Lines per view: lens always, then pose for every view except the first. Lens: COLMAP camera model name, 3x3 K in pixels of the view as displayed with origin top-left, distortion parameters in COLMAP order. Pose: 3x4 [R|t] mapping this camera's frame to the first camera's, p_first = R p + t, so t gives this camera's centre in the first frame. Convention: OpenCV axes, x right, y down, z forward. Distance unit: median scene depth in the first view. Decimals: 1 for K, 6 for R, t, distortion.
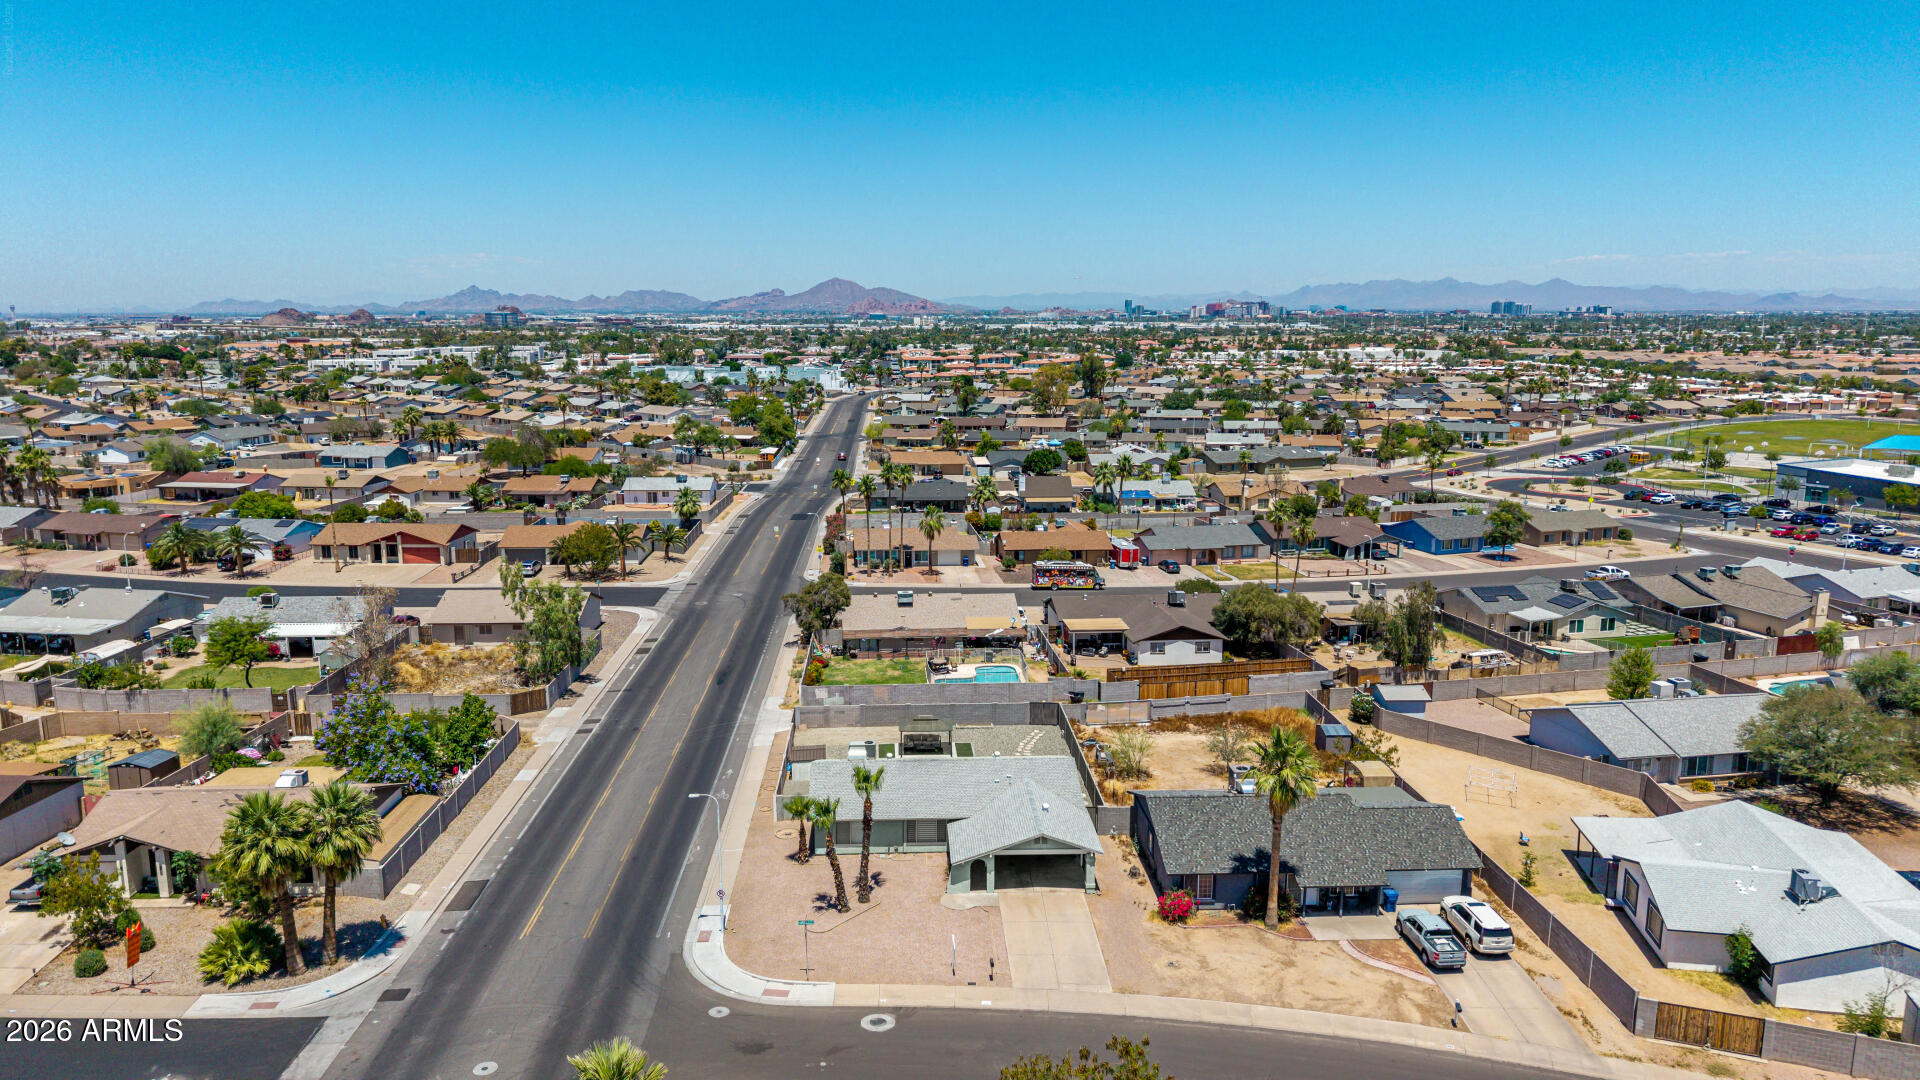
lens RADIAL K [[1285.9, 0, 966.8], [0, 1285.9, 540.6], [0, 0, 1]] dist [0.047160, -0.044669]
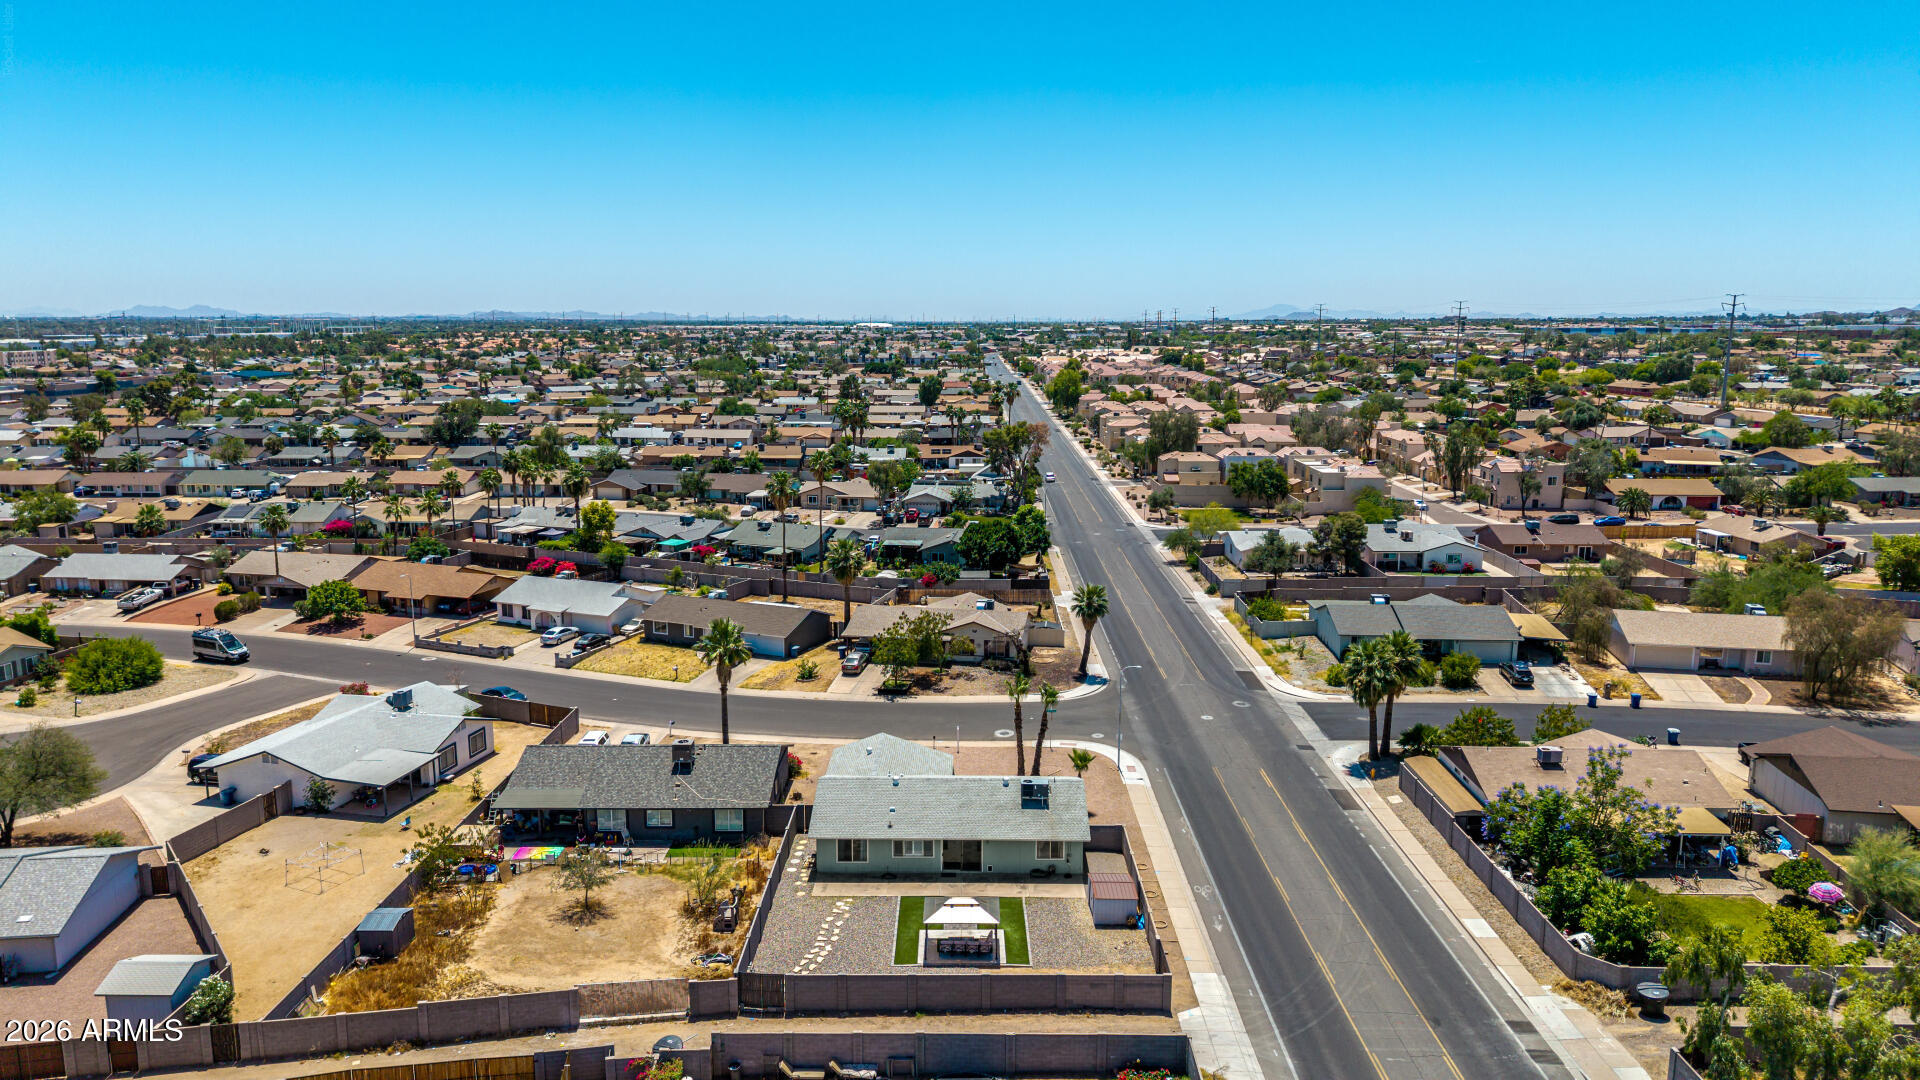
lens RADIAL K [[1295.8, 0, 971.0], [0, 1295.8, 535.1], [0, 0, 1]] dist [0.045268, -0.060771]
pose [[-0.998590, -0.015335, 0.050825, -0.065597], [0.003314, 0.937496, 0.347979, -0.282808], [-0.052984, 0.347657, -0.936123, 1.509149]]
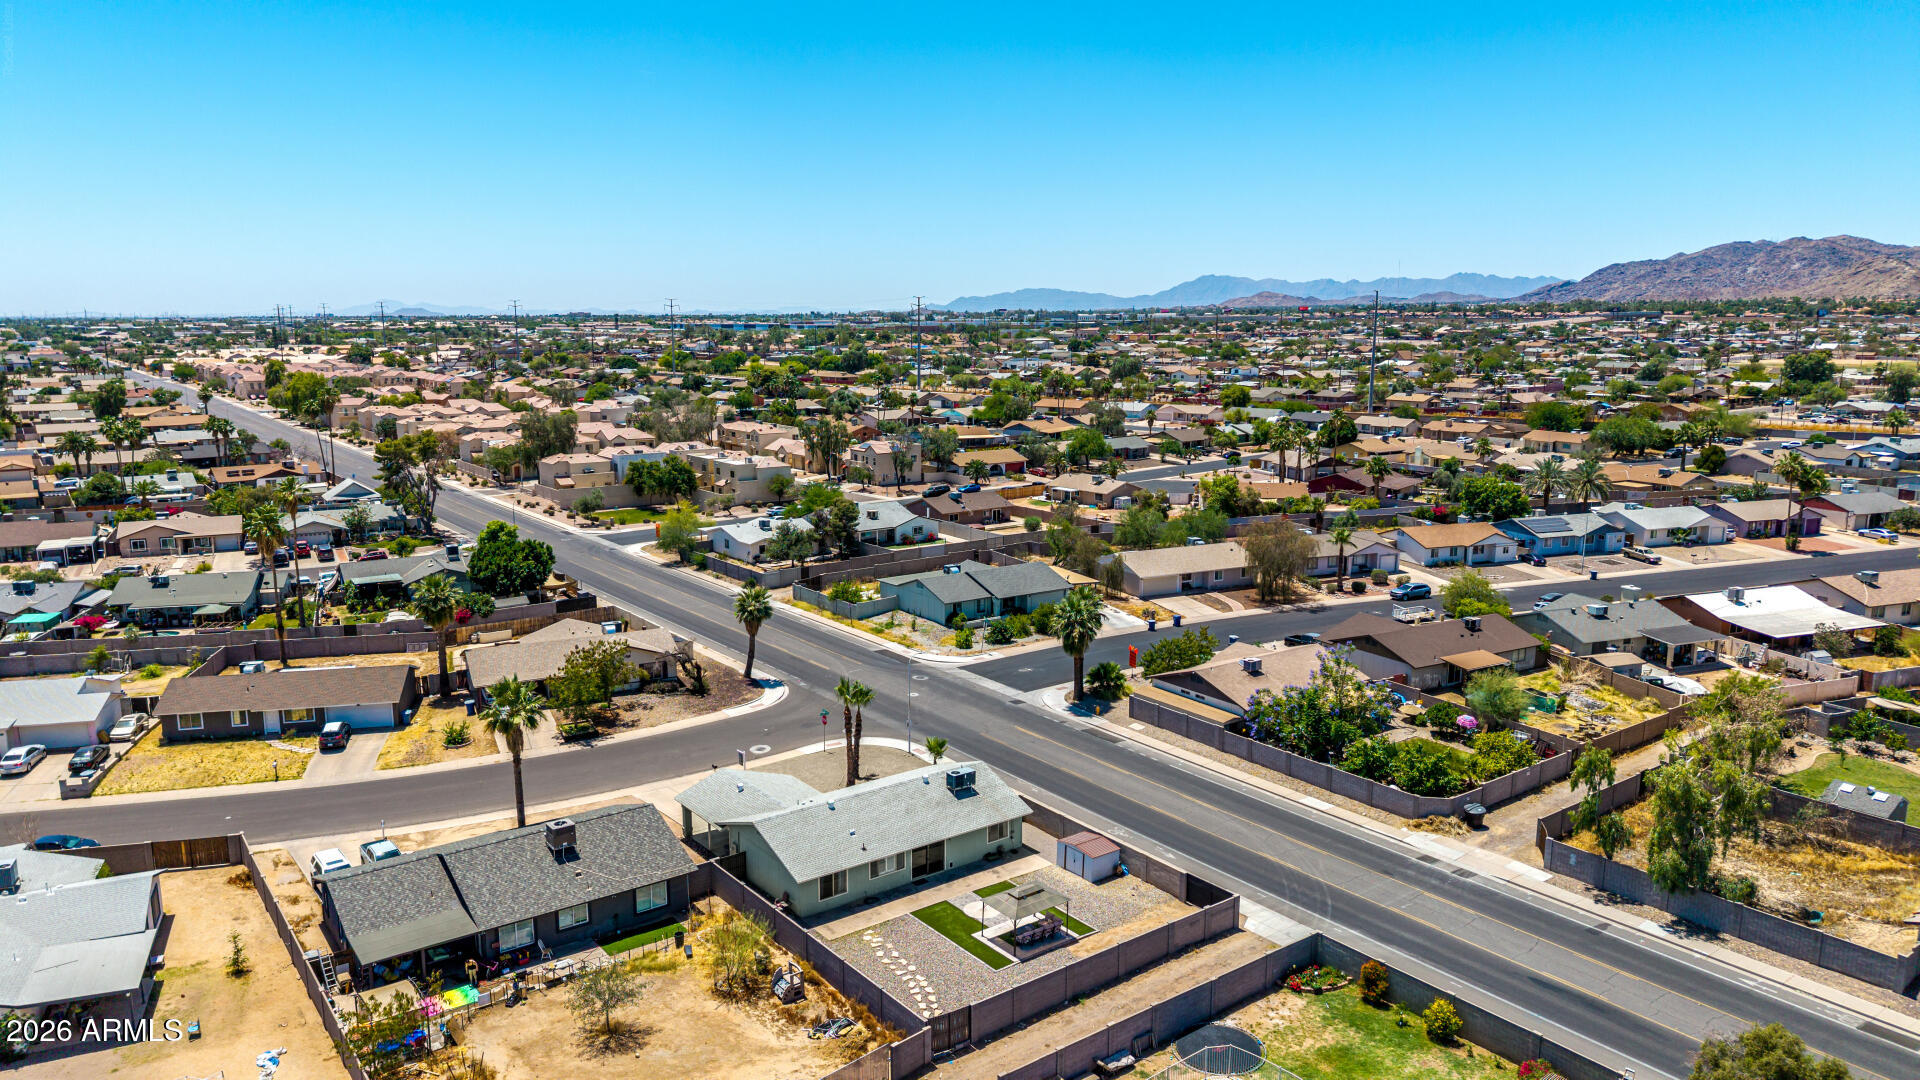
lens RADIAL K [[1265.9, 0, 985.1], [0, 1265.9, 536.9], [0, 0, 1]] dist [0.111285, -0.178859]
pose [[-0.815500, 0.092154, -0.571373, 0.359495], [-0.115568, 0.941430, 0.316786, -0.258820], [0.567100, 0.324372, -0.757087, 1.382452]]
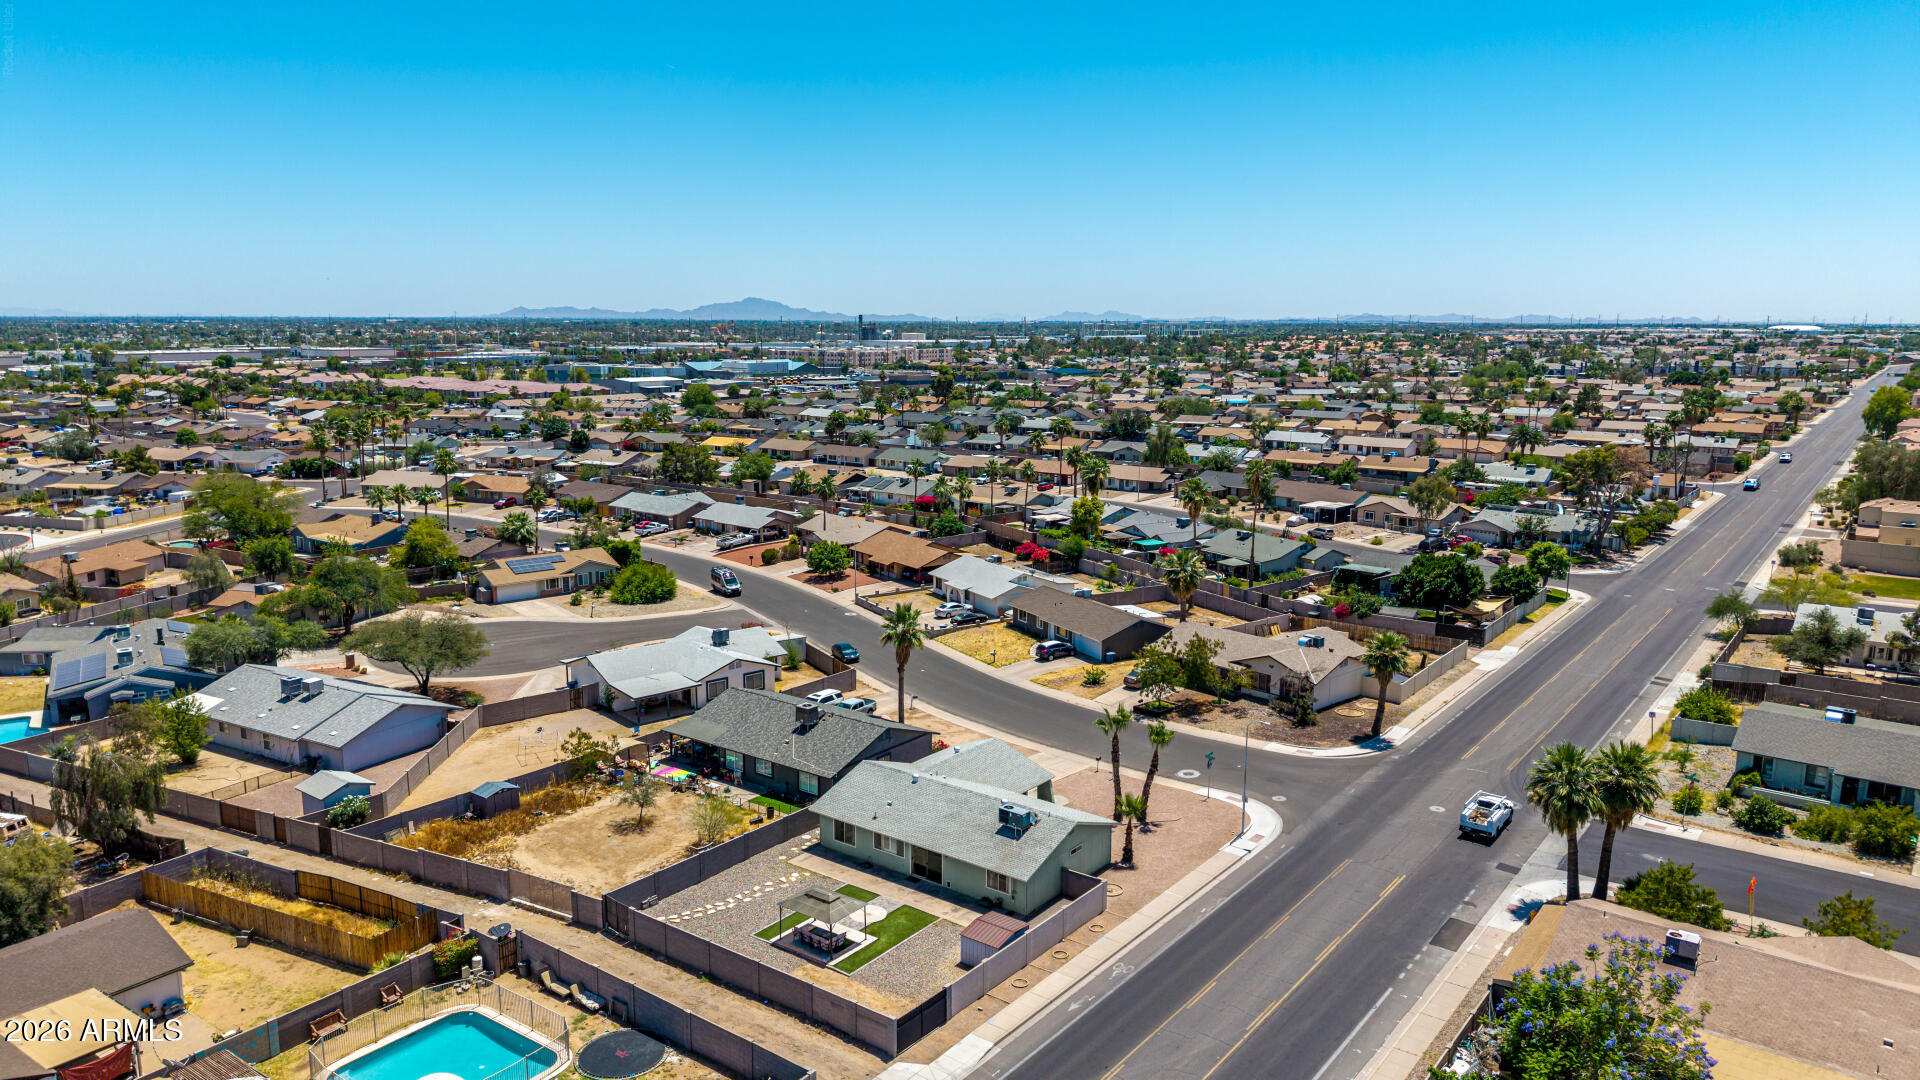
lens RADIAL K [[1307.8, 0, 953.6], [0, 1307.8, 541.0], [0, 0, 1]] dist [0.045552, -0.060706]
pose [[-0.756577, -0.115974, 0.643538, -0.505359], [0.117108, 0.944205, 0.307836, -0.249575], [-0.643333, 0.308265, -0.700782, 1.324223]]
